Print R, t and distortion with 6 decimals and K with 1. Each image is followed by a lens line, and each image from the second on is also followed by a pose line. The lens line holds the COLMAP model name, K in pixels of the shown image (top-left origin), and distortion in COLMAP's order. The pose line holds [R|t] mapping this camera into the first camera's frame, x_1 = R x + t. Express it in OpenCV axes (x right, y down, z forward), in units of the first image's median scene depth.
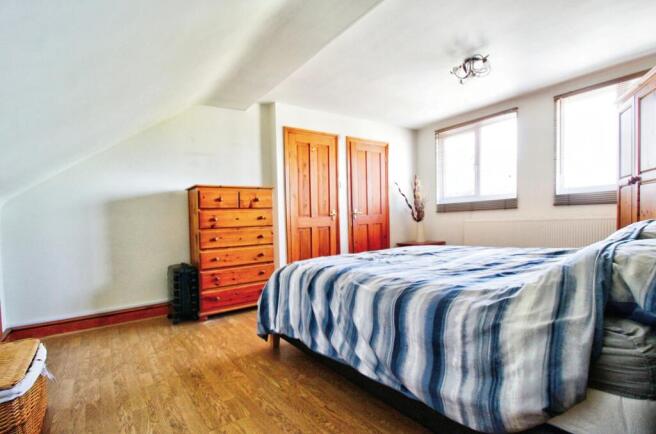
lens RADIAL K [[318.3, 0, 328.0], [0, 318.3, 217.0], [0, 0, 1]] dist [-0.026131, -0.000261]
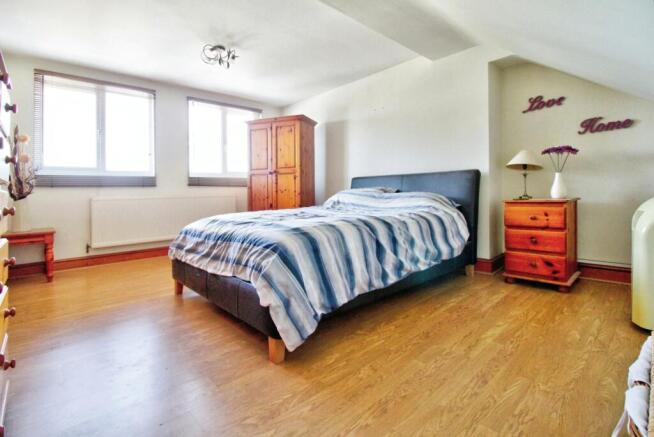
lens RADIAL K [[307.5, 0, 325.8], [0, 307.5, 207.7], [0, 0, 1]] dist [-0.016646, -0.000462]
pose [[-0.103172, -0.007561, 0.994635, -0.635386], [0.017870, 0.999796, 0.009454, 0.058364], [-0.994503, 0.018749, -0.103016, 0.732595]]
